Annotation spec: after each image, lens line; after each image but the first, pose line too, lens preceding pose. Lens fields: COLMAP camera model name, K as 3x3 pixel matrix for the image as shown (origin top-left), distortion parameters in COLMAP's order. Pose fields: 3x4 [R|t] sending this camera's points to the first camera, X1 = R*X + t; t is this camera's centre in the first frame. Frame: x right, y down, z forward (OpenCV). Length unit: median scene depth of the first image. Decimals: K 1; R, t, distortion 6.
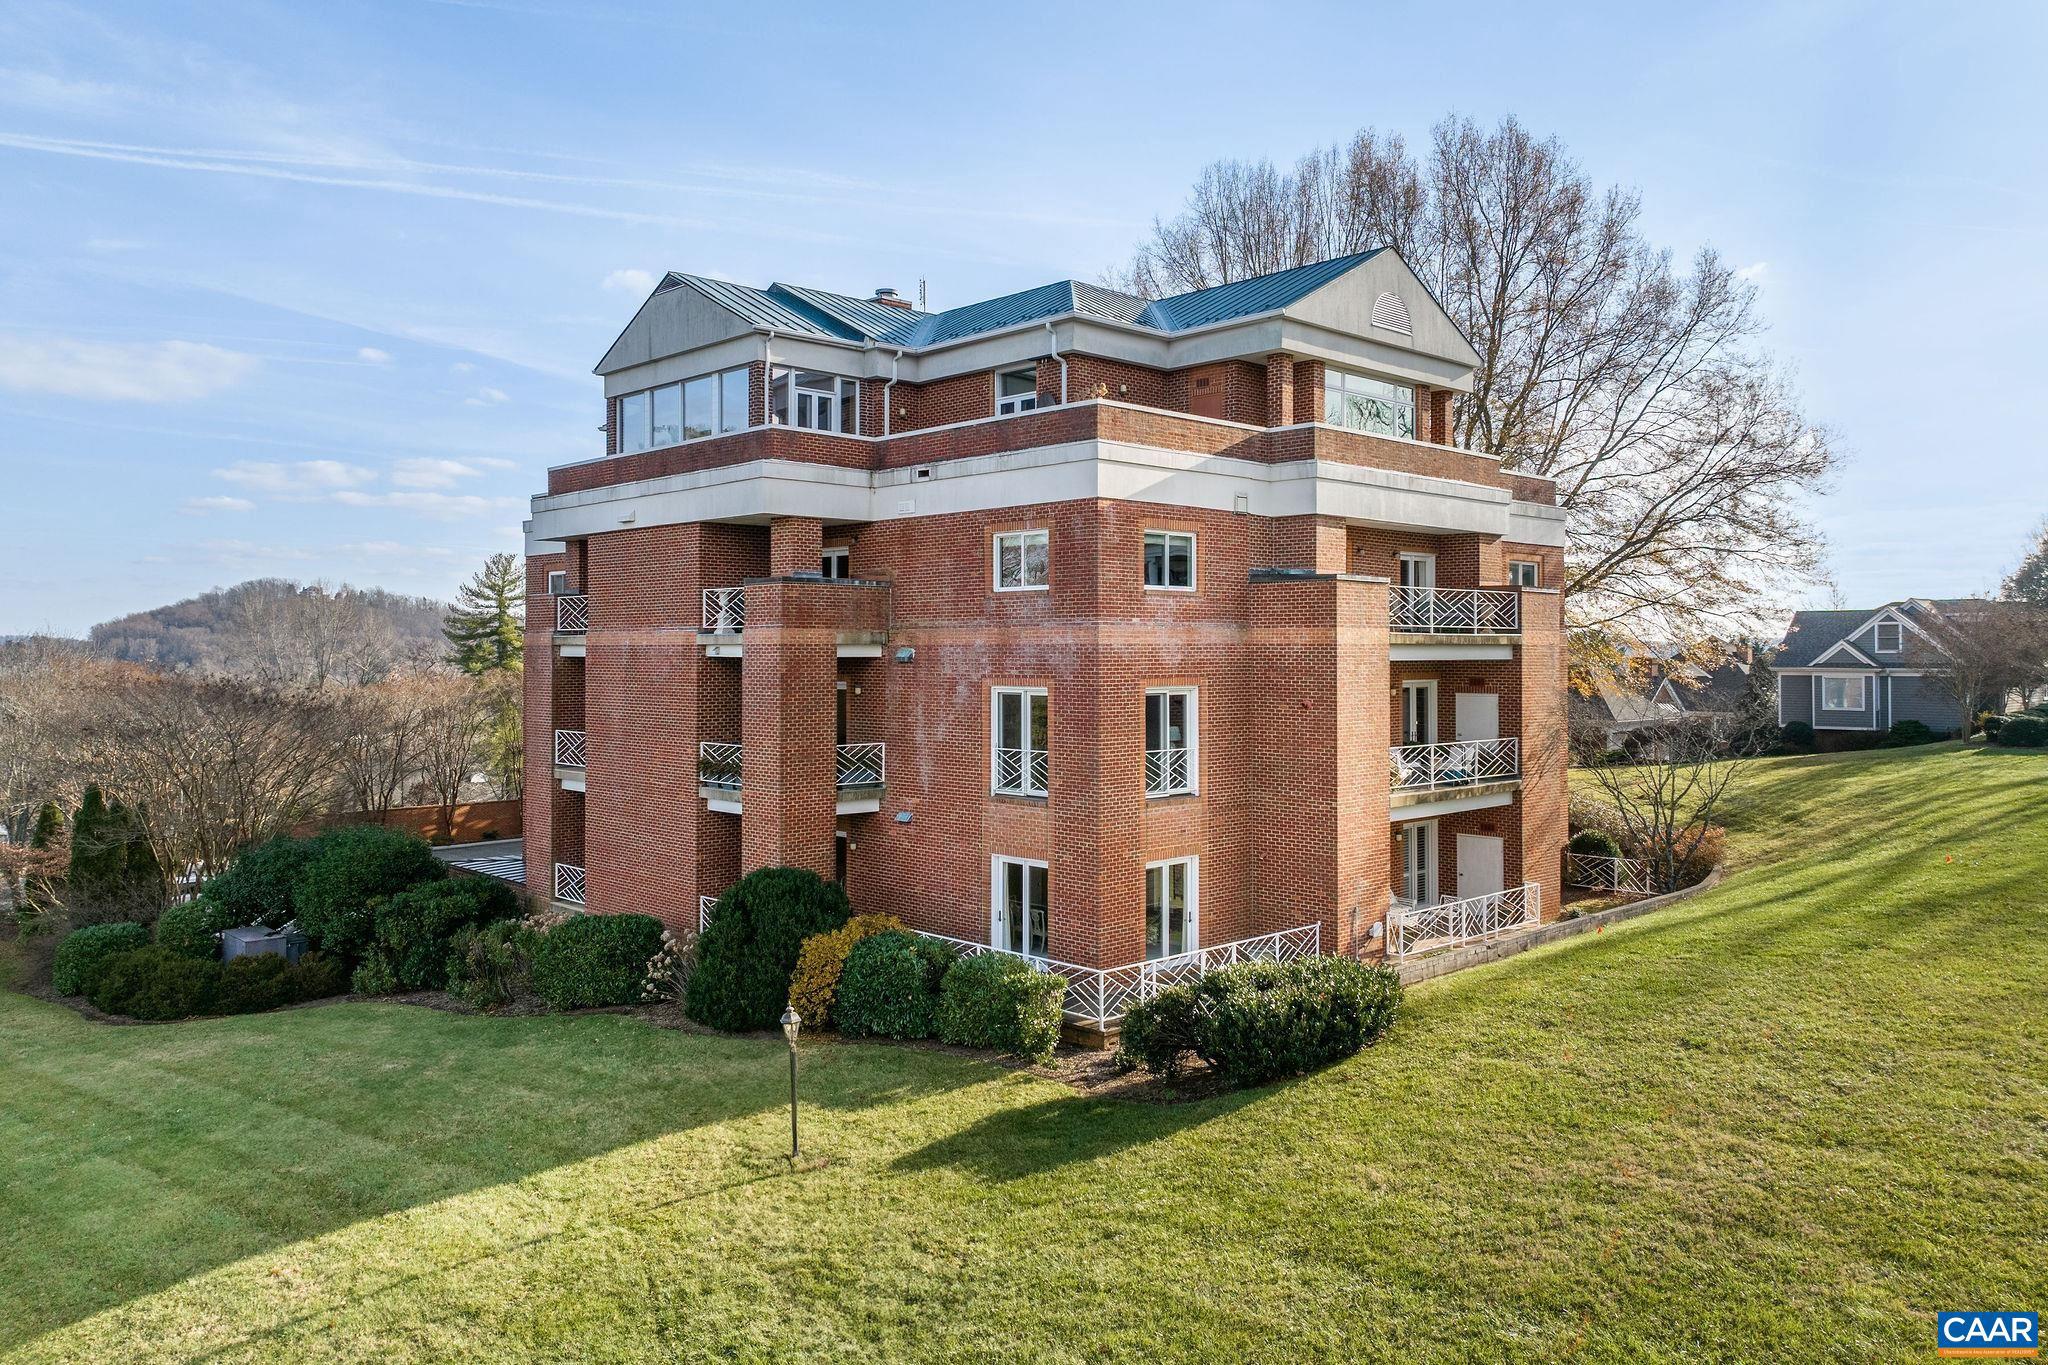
lens RADIAL K [[1456.3, 0, 1002.2], [0, 1456.3, 654.6], [0, 0, 1]] dist [-0.008724, -0.001083]
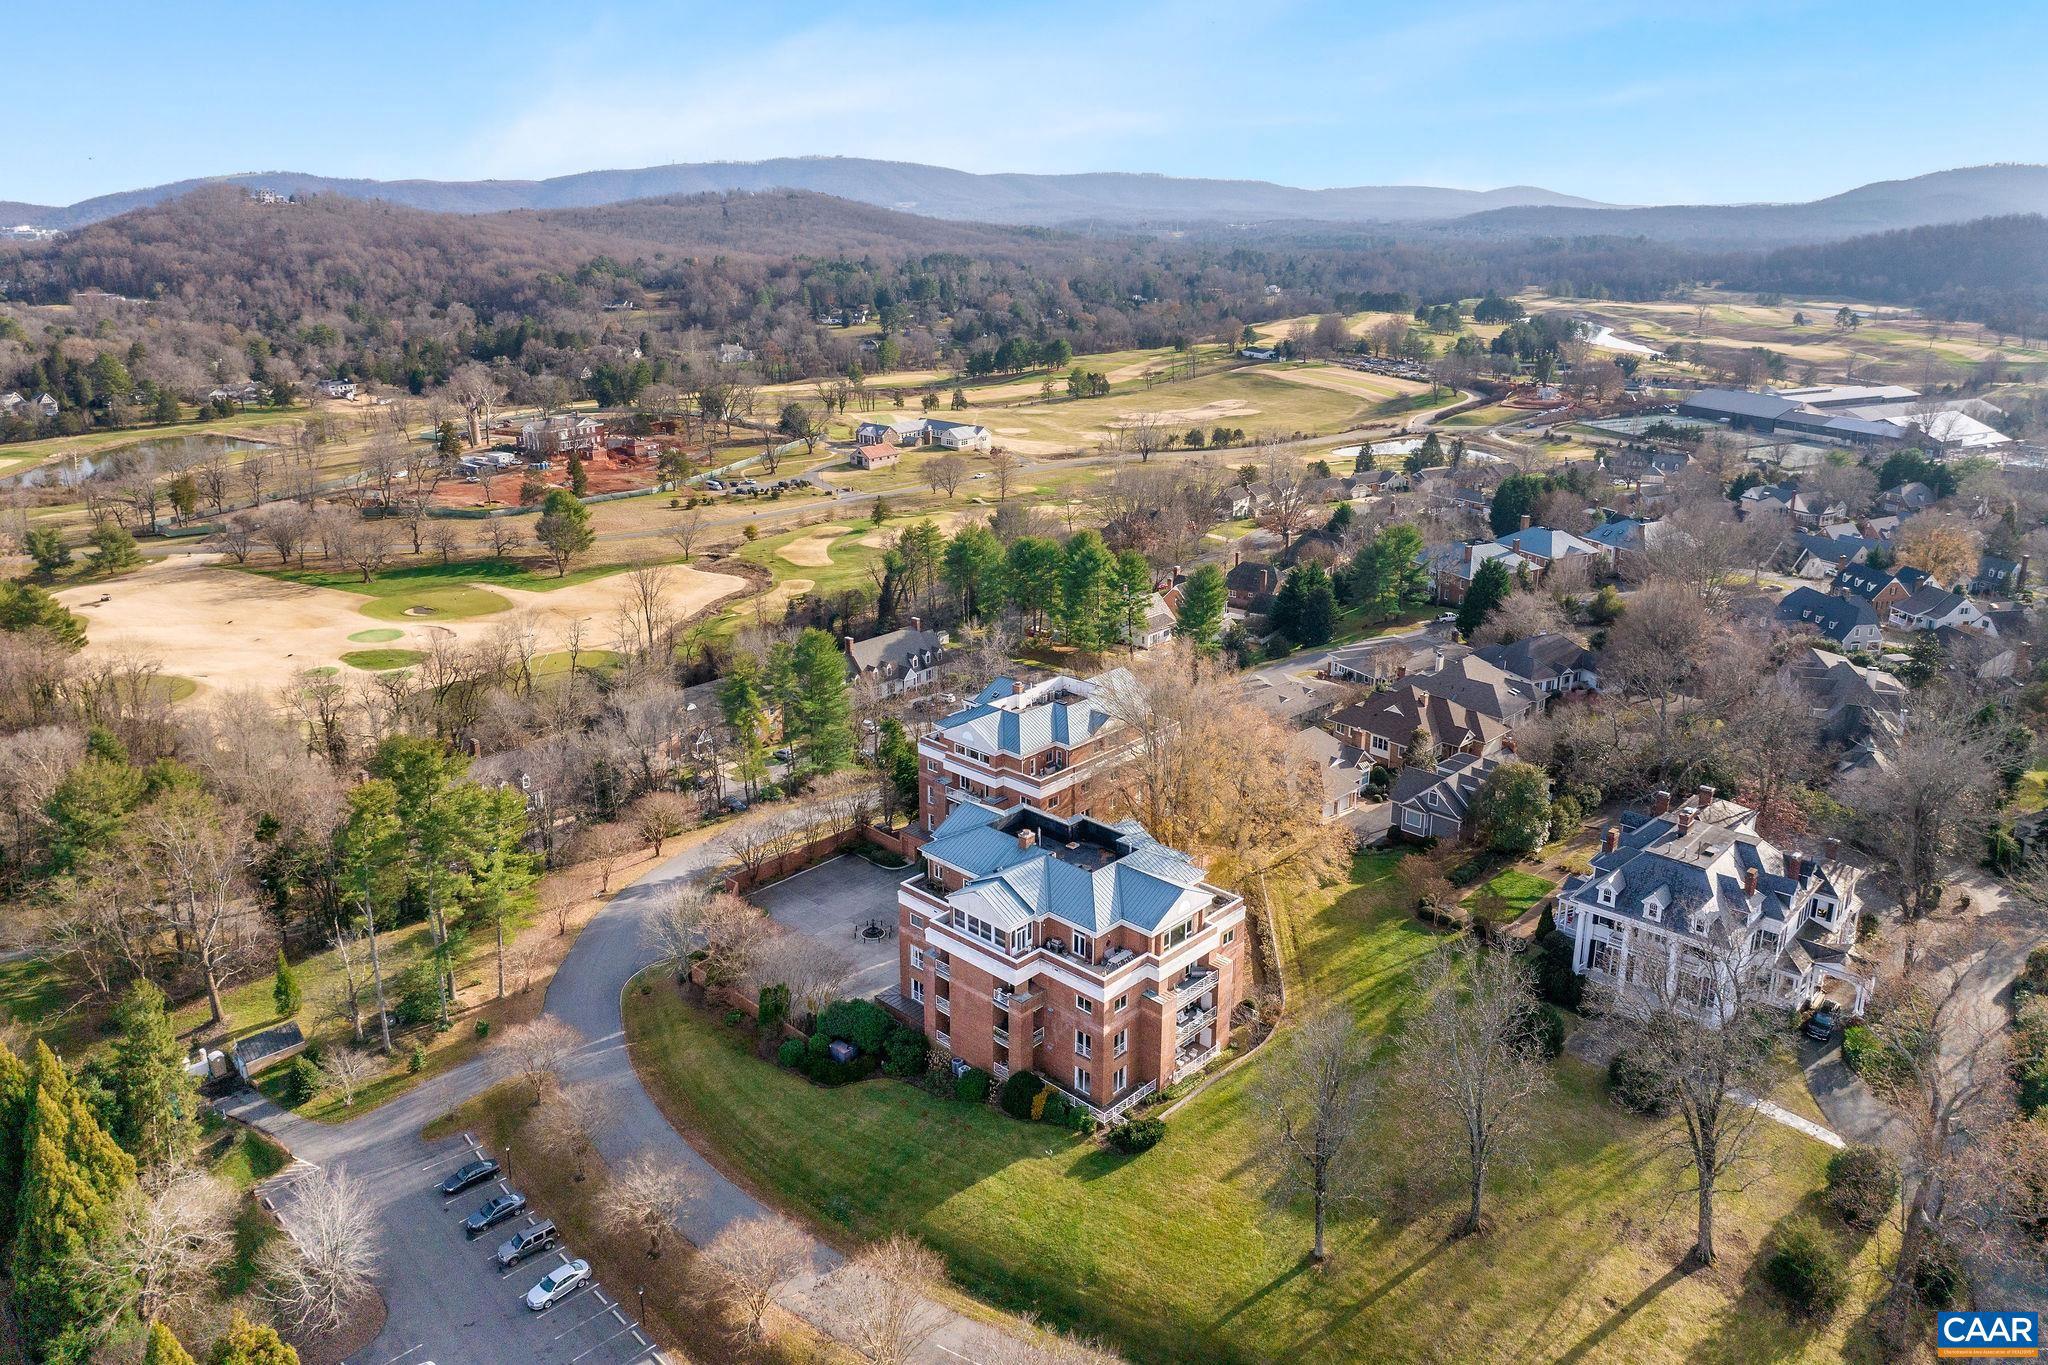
lens RADIAL K [[1442.3, 0, 1029.1], [0, 1442.3, 604.3], [0, 0, 1]] dist [-0.037981, 0.001021]
pose [[0.998224, -0.012103, 0.058329, -0.348070], [-0.004703, 0.960079, 0.279691, -2.186865], [-0.059385, -0.279468, 0.958317, -2.423250]]
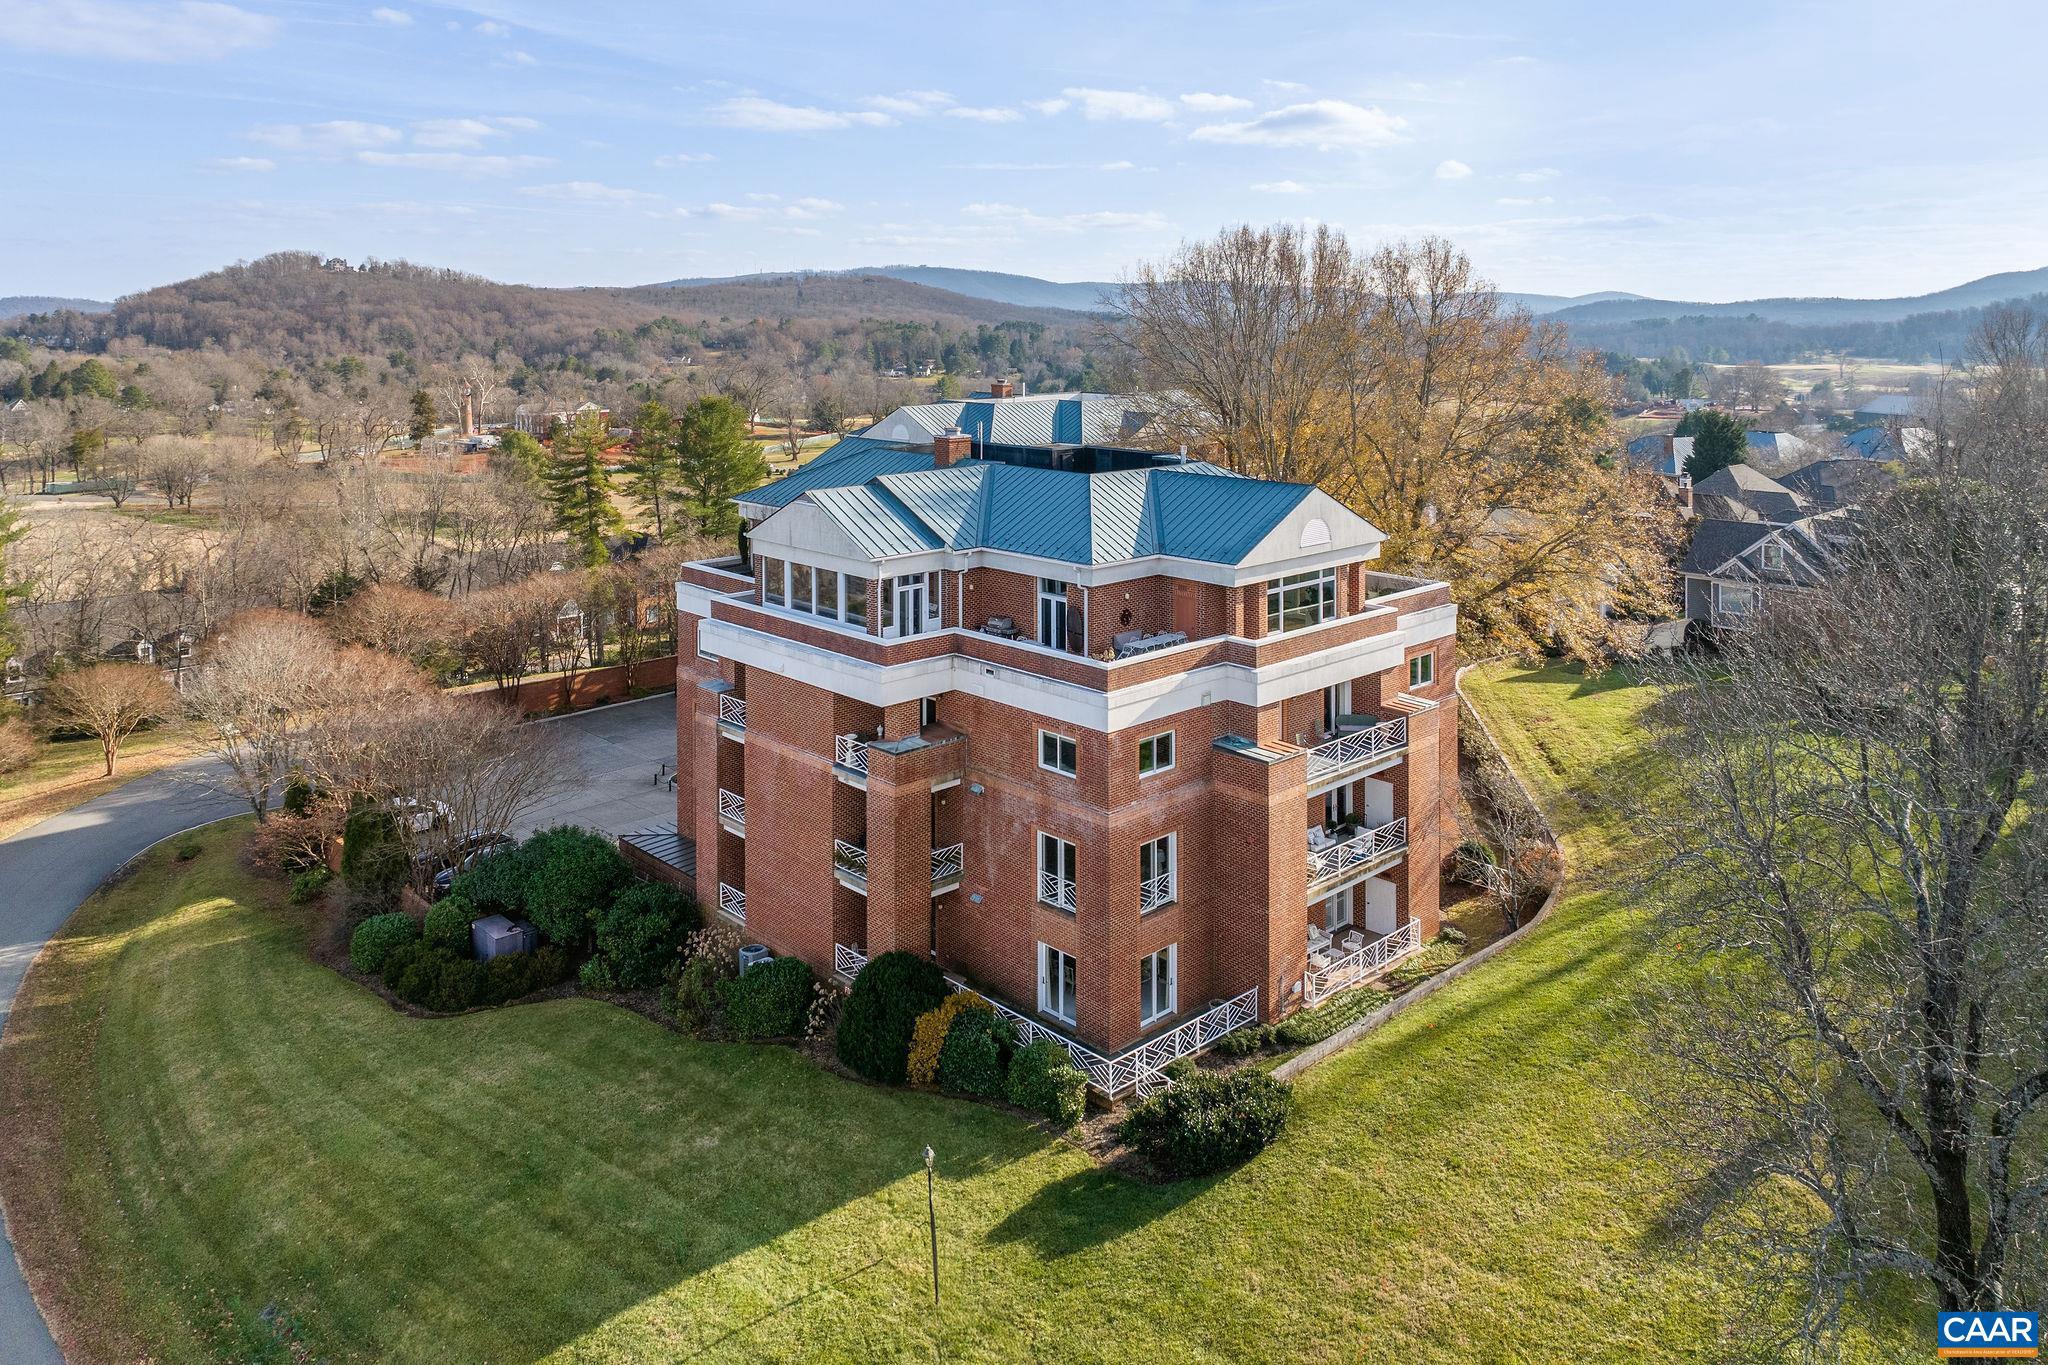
lens RADIAL K [[1465.6, 0, 1022.9], [0, 1465.6, 356.4], [0, 0, 1]] dist [0.001995, -0.005522]
pose [[0.999992, -0.003926, -0.001036, -0.018948], [0.003959, 0.999390, 0.034688, -0.517326], [0.000899, -0.034692, 0.999398, -0.484203]]
